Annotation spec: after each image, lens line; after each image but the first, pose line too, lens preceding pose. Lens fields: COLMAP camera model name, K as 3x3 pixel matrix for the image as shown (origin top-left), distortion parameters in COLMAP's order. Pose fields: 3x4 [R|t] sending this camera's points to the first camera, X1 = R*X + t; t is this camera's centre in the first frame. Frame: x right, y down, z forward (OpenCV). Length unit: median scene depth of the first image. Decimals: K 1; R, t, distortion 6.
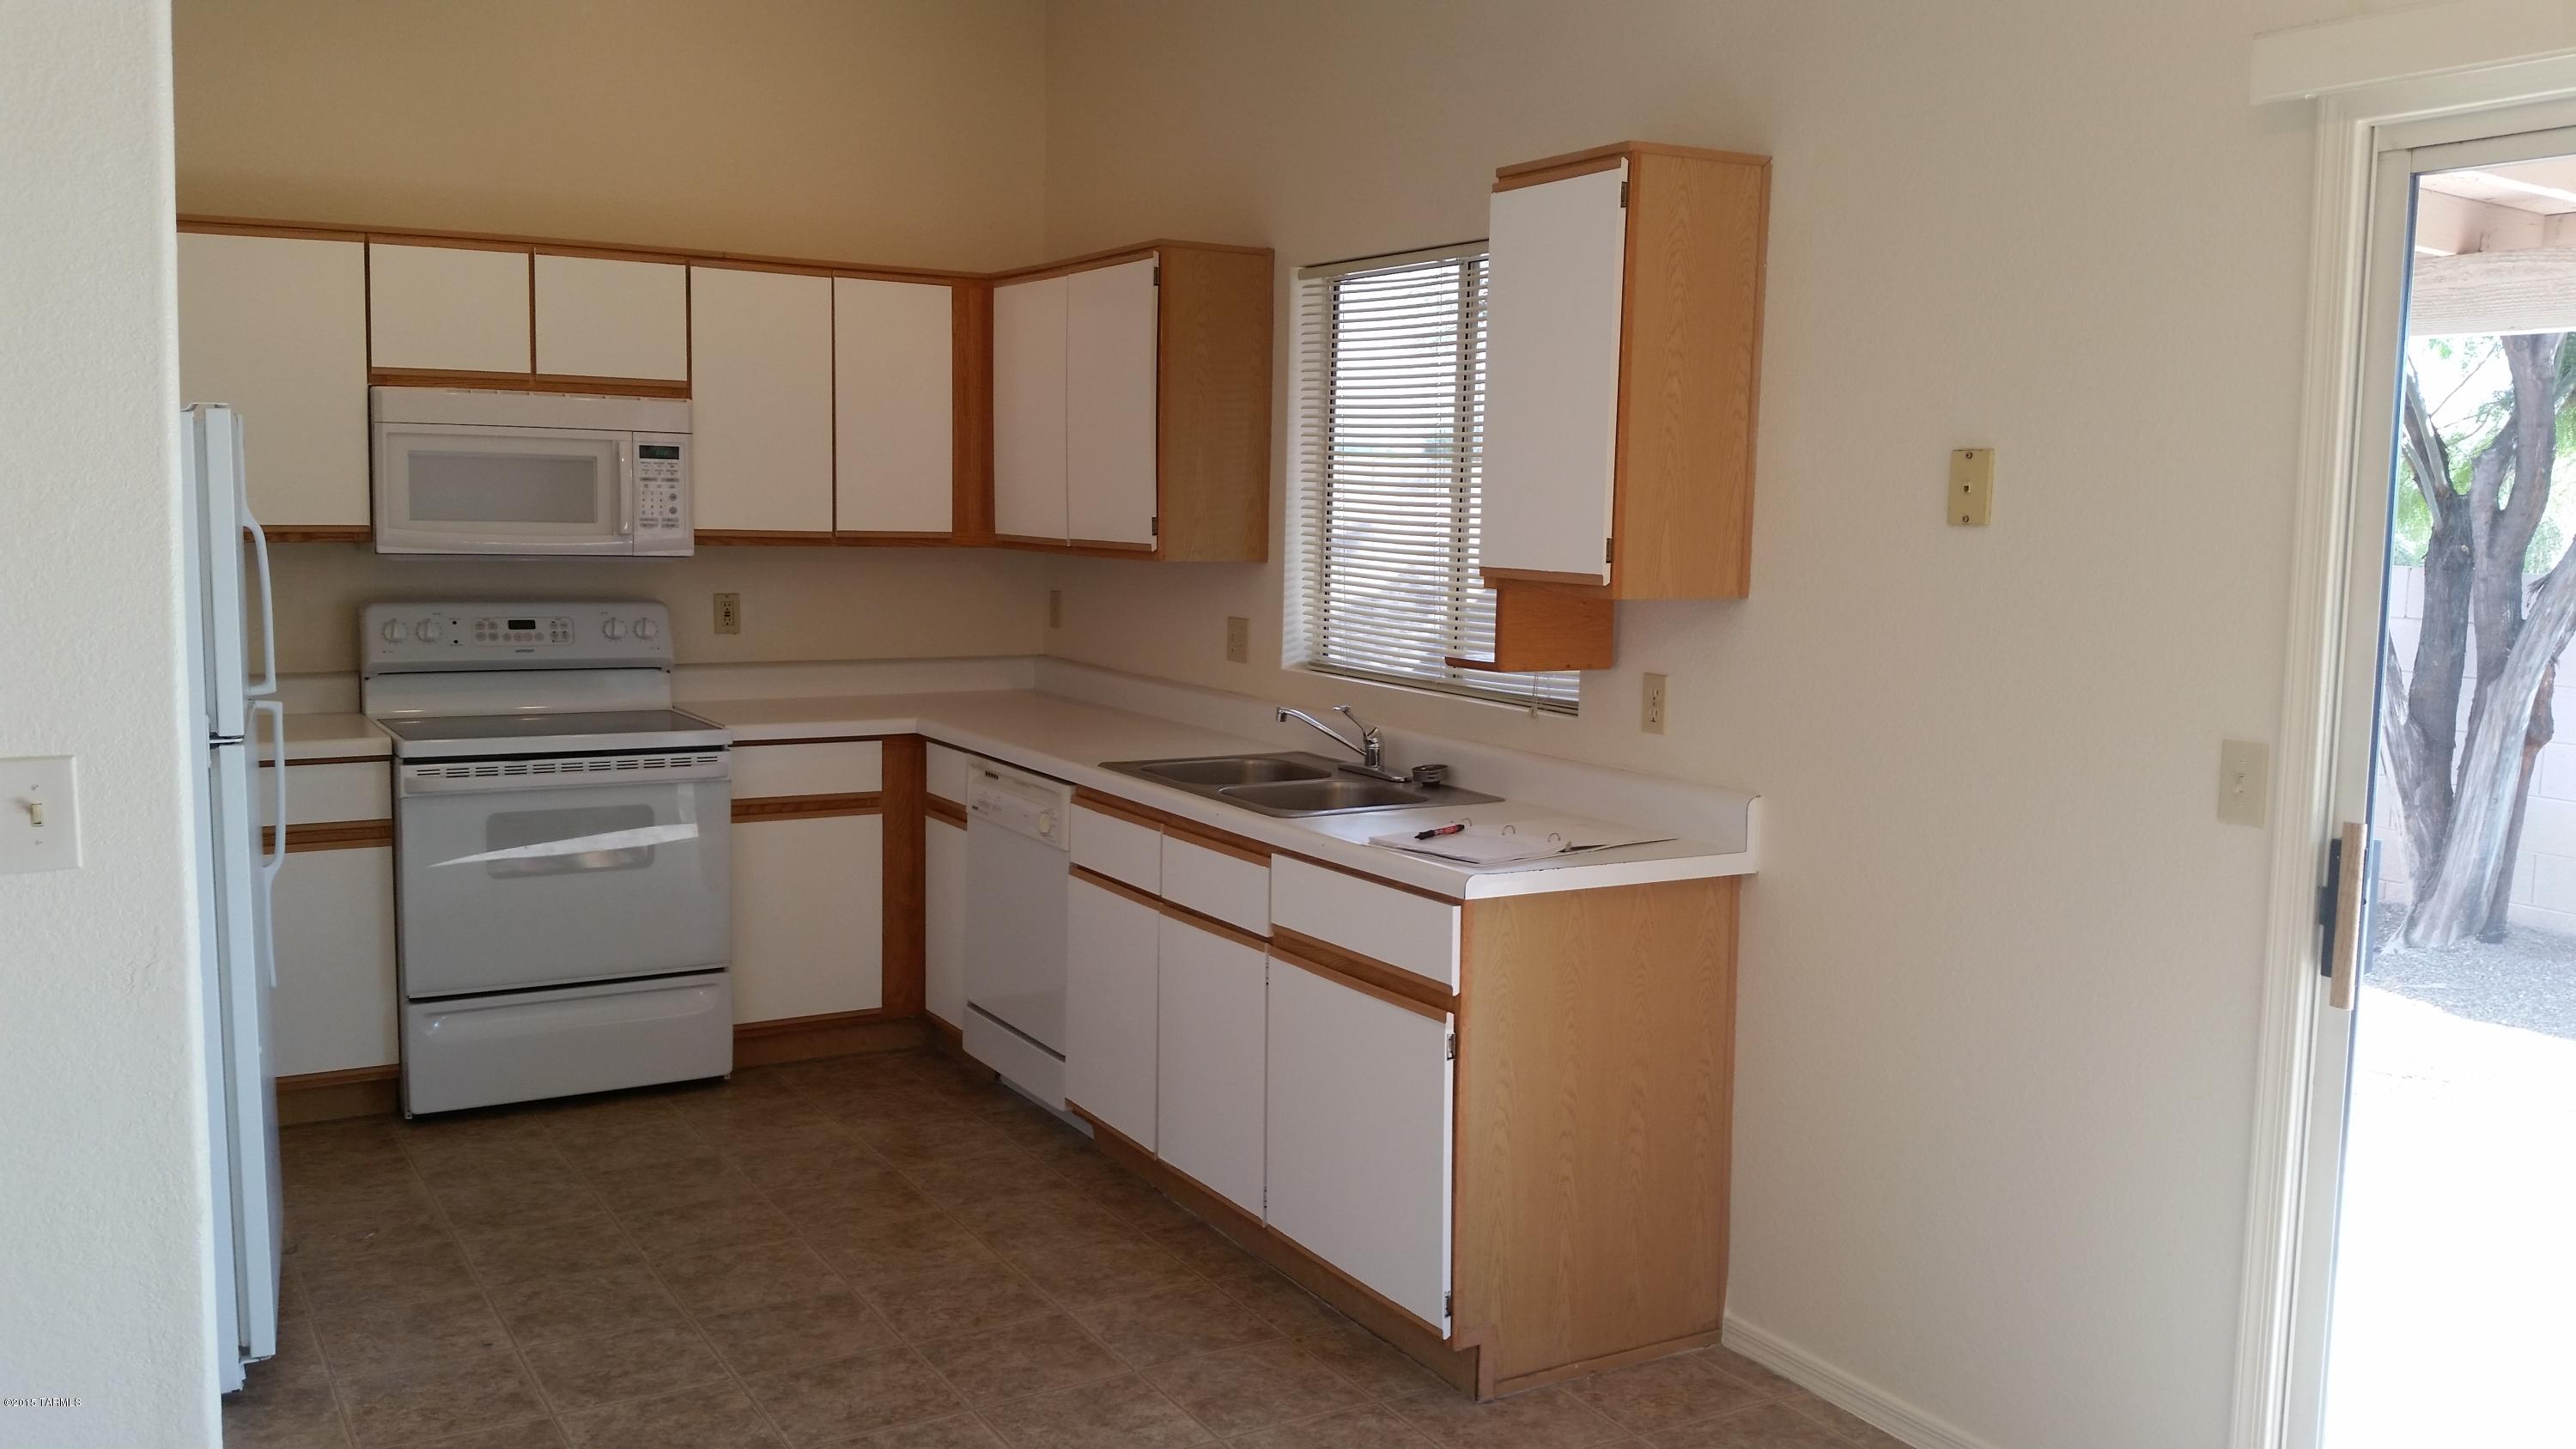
lens RADIAL K [[2102.5, 0, 1299.9], [0, 2102.5, 720.7], [0, 0, 1]] dist [0.216894, -0.527818]
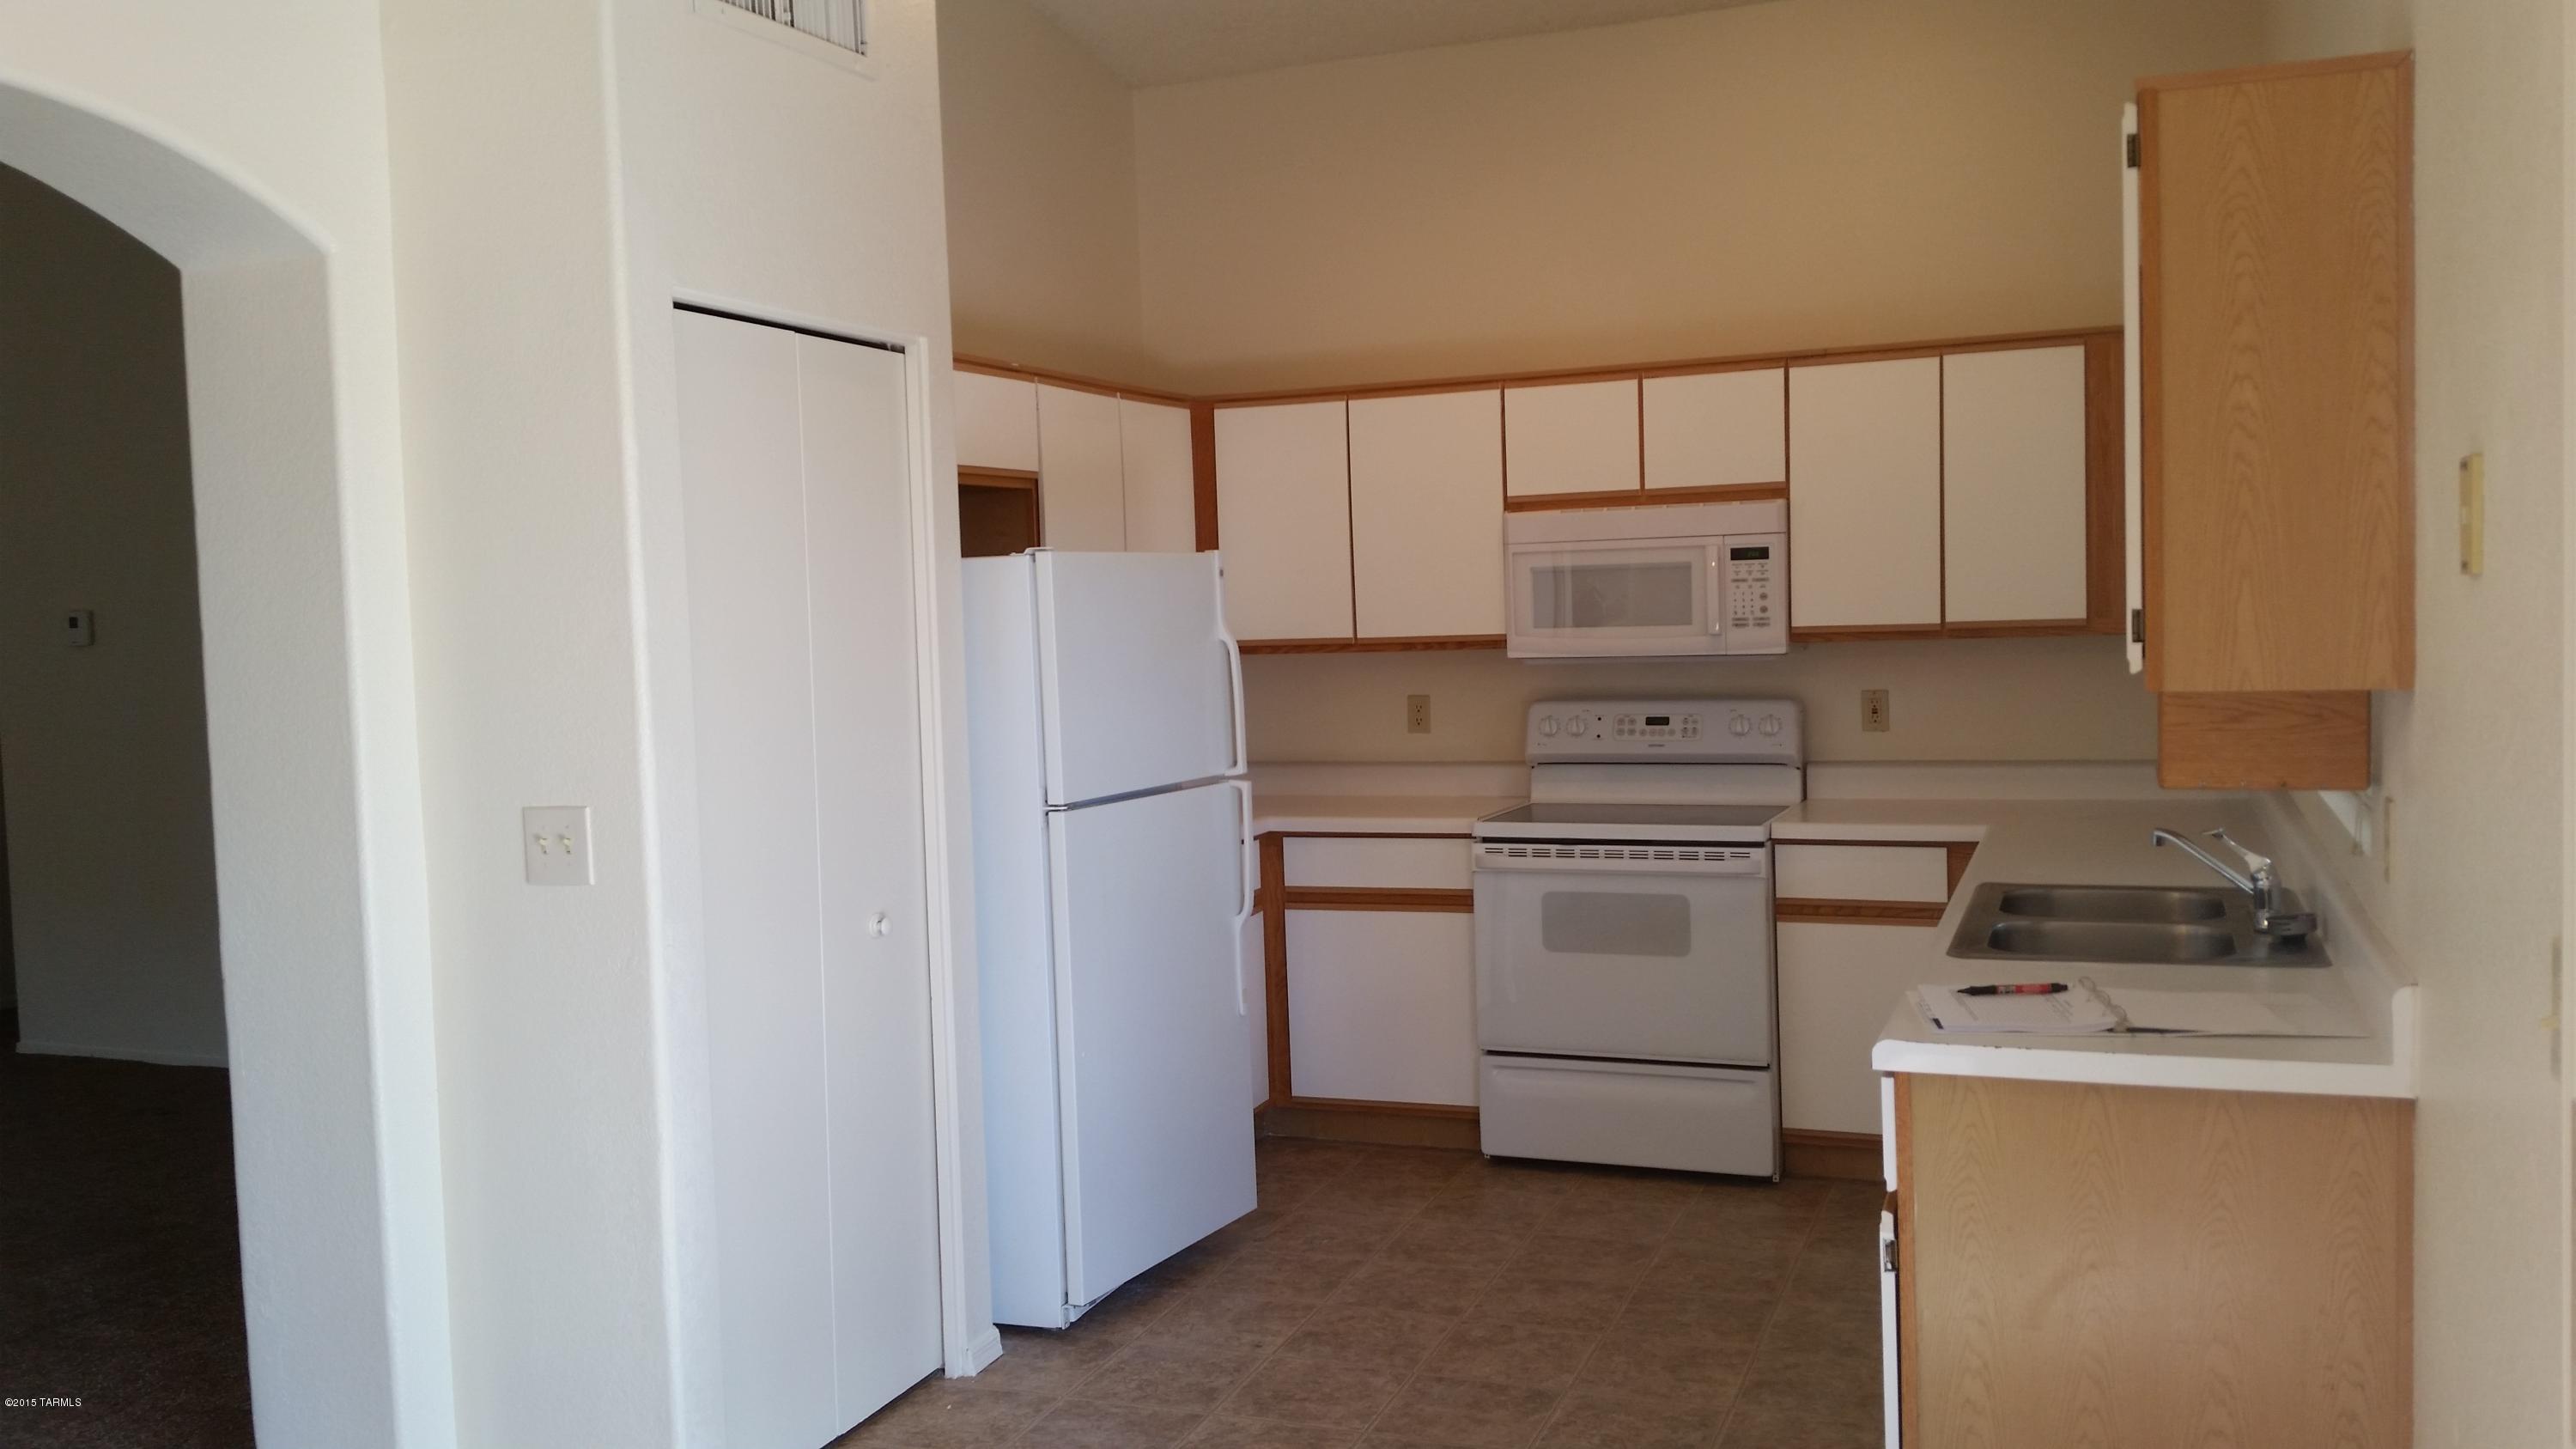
lens RADIAL K [[2102.5, 0, 1299.9], [0, 2102.5, 720.7], [0, 0, 1]] dist [0.216894, -0.527818]
pose [[0.615326, 0.005977, -0.788250, 0.390115], [-0.041862, 0.998808, -0.025105, -0.011525], [0.787161, 0.048445, 0.614842, 0.219724]]
